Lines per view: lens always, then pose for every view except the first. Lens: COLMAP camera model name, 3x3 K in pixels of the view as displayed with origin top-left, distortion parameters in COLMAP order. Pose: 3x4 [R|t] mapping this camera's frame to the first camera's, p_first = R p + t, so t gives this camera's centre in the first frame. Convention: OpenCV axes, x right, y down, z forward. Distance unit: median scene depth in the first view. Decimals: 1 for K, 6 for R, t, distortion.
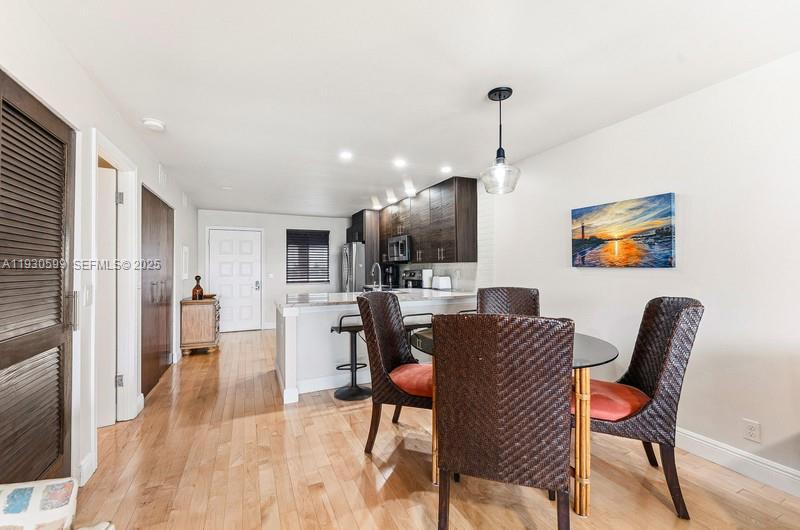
lens RADIAL K [[334.1, 0, 407.0], [0, 334.1, 264.0], [0, 0, 1]] dist [0.000292, -0.000061]
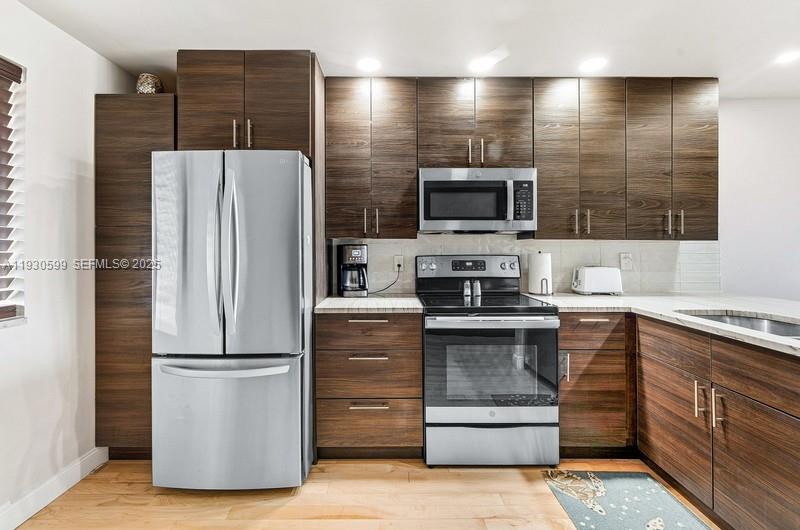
lens RADIAL K [[337.0, 0, 386.9], [0, 337.0, 255.6], [0, 0, 1]] dist [-0.000412, -0.000023]
pose [[0.433767, -0.001120, 0.901024, -0.468371], [-0.009154, 0.999942, 0.005650, 0.020246], [-0.900979, -0.010699, 0.433732, 1.024513]]
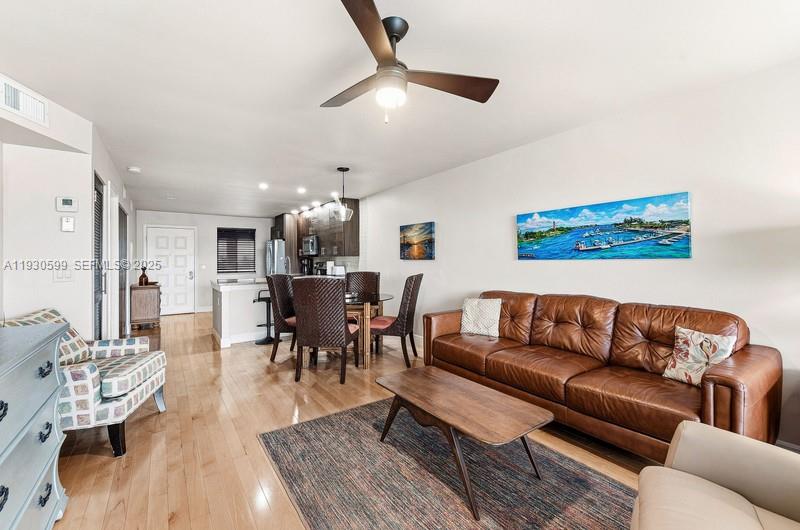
lens RADIAL K [[346.7, 0, 397.4], [0, 346.7, 254.6], [0, 0, 1]] dist [-0.000626, -0.000015]
pose [[0.988984, 0.000956, 0.148017, 0.125374], [-0.000358, 0.999992, -0.004067, -0.004839], [-0.148019, 0.003969, 0.988977, -0.435547]]
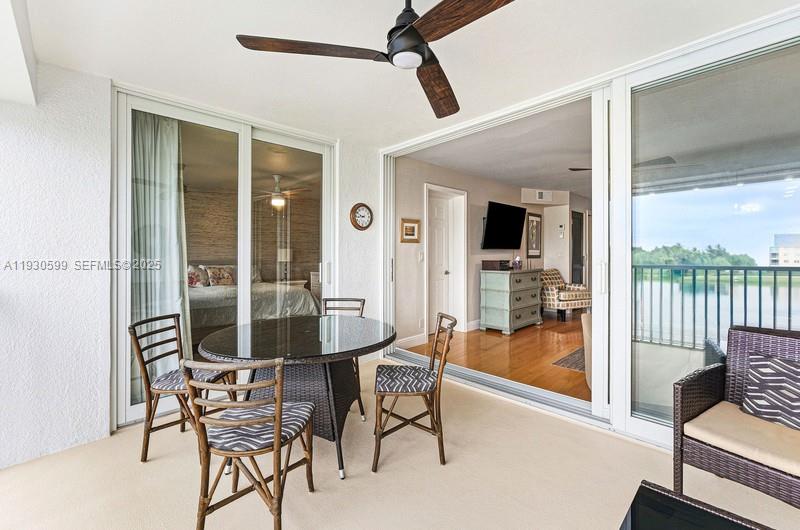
lens RADIAL K [[334.1, 0, 407.0], [0, 334.1, 264.0], [0, 0, 1]] dist [0.000292, -0.000061]
pose [[0.325360, 0.031137, -0.945077, 0.753807], [0.016010, 0.999133, 0.038430, -0.002890], [0.945455, -0.027635, 0.324580, -0.827750]]
